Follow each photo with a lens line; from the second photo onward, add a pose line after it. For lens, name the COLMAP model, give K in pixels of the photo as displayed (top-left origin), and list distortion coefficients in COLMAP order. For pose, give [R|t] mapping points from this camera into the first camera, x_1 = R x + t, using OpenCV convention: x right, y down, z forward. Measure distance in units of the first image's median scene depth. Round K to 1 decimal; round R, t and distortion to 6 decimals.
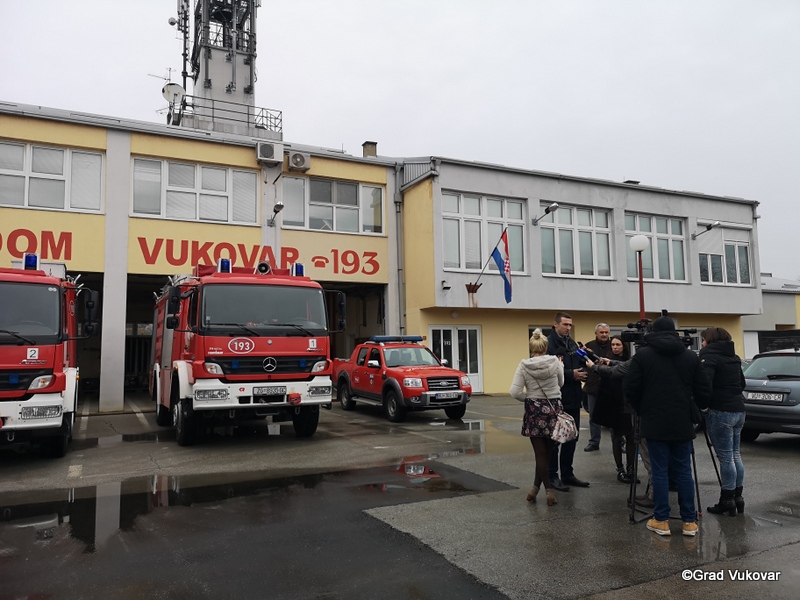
lens RADIAL K [[636.2, 0, 405.3], [0, 636.2, 295.3], [0, 0, 1]] dist [0.056054, -0.039675]
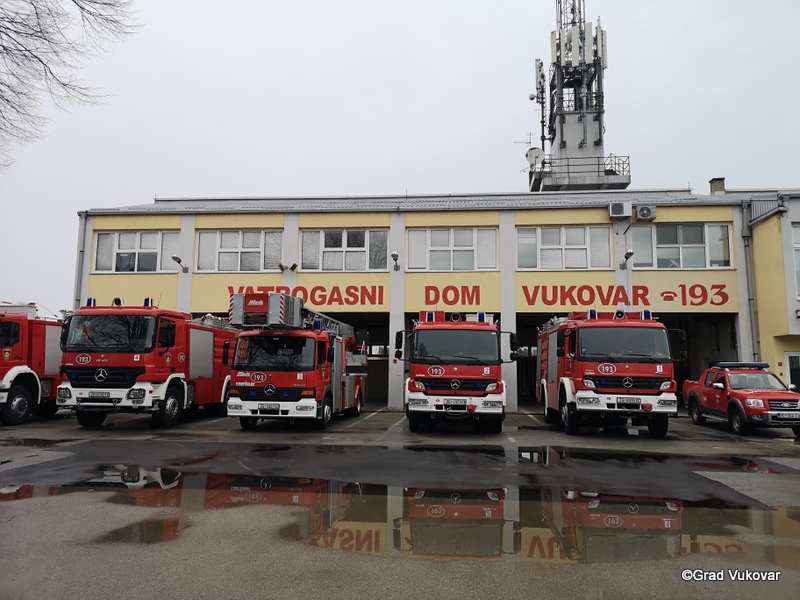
lens RADIAL K [[636.2, 0, 387.9], [0, 636.2, 289.3], [0, 0, 1]] dist [0.056054, -0.039675]
pose [[0.847046, -0.044225, -0.529676, 0.058083], [0.024138, 0.998705, -0.044785, -0.027497], [0.530971, 0.025149, 0.847017, -0.286734]]
